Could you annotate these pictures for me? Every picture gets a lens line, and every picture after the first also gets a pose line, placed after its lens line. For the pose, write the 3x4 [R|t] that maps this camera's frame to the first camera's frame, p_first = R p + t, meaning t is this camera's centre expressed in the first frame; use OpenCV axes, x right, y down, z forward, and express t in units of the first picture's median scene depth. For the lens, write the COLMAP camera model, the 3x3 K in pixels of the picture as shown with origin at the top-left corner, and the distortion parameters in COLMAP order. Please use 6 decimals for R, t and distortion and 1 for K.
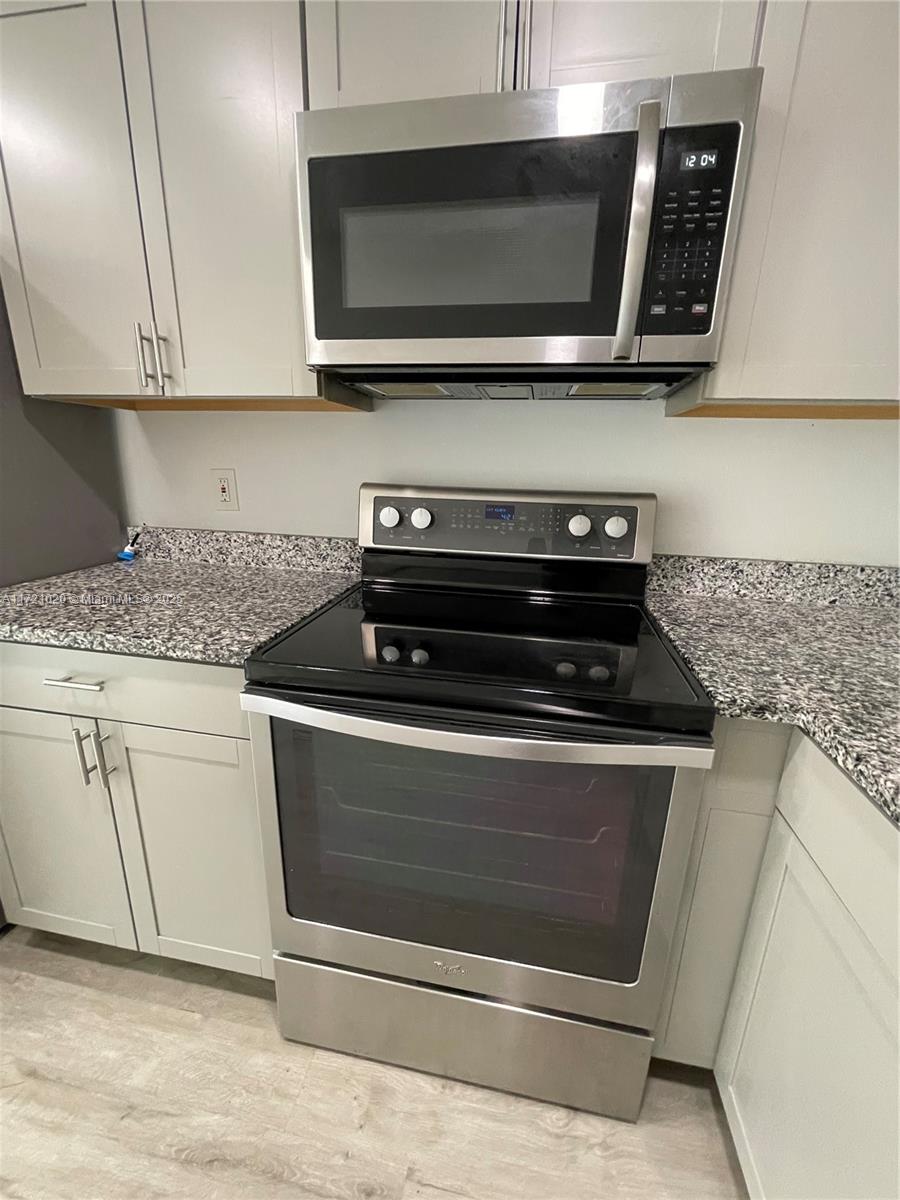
lens RADIAL K [[482.9, 0, 454.9], [0, 482.9, 597.6], [0, 0, 1]] dist [-0.010053, 0.003759]
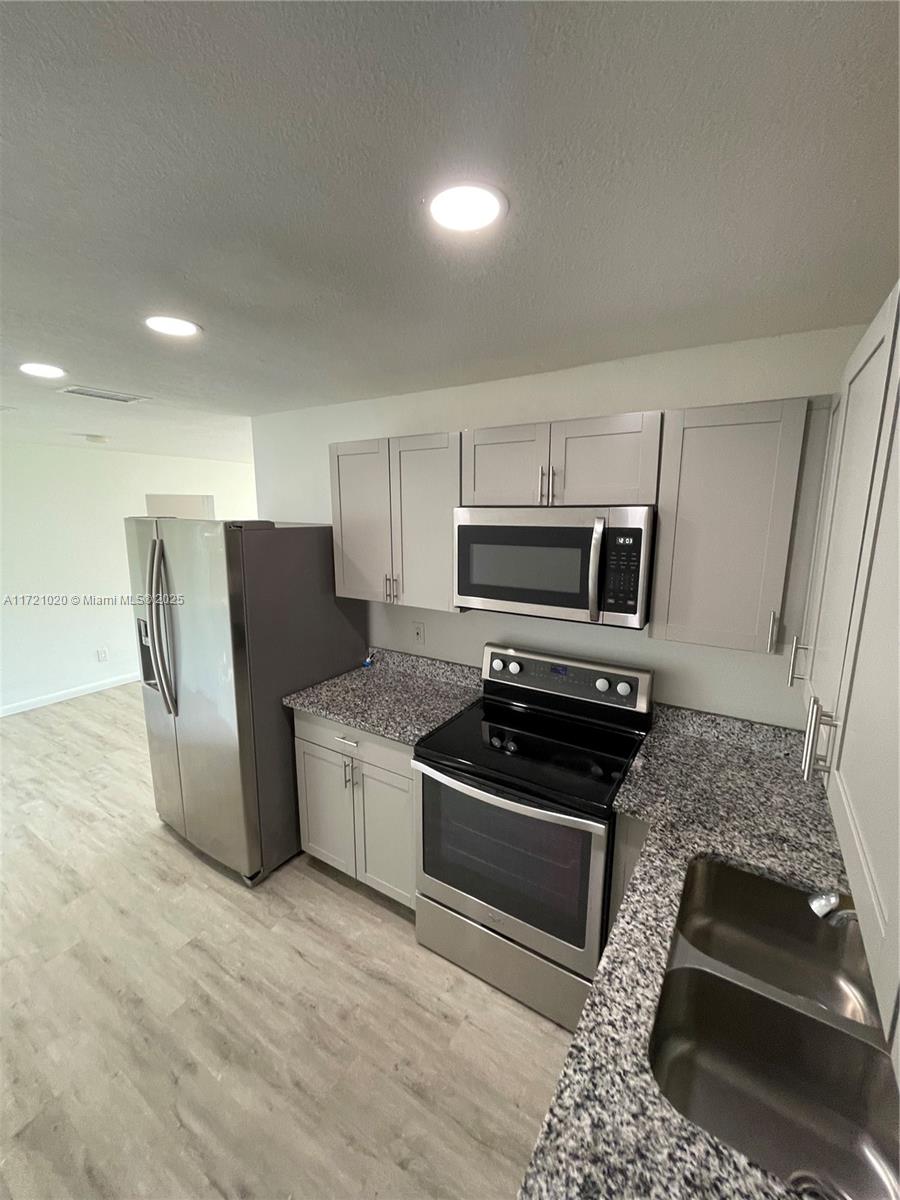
lens RADIAL K [[482.9, 0, 457.3], [0, 482.9, 594.1], [0, 0, 1]] dist [-0.010053, 0.003759]
pose [[0.927949, 0.040900, -0.370455, 0.440729], [-0.078499, 0.993112, -0.086986, -0.306985], [0.364346, 0.109799, 0.924768, -0.865107]]
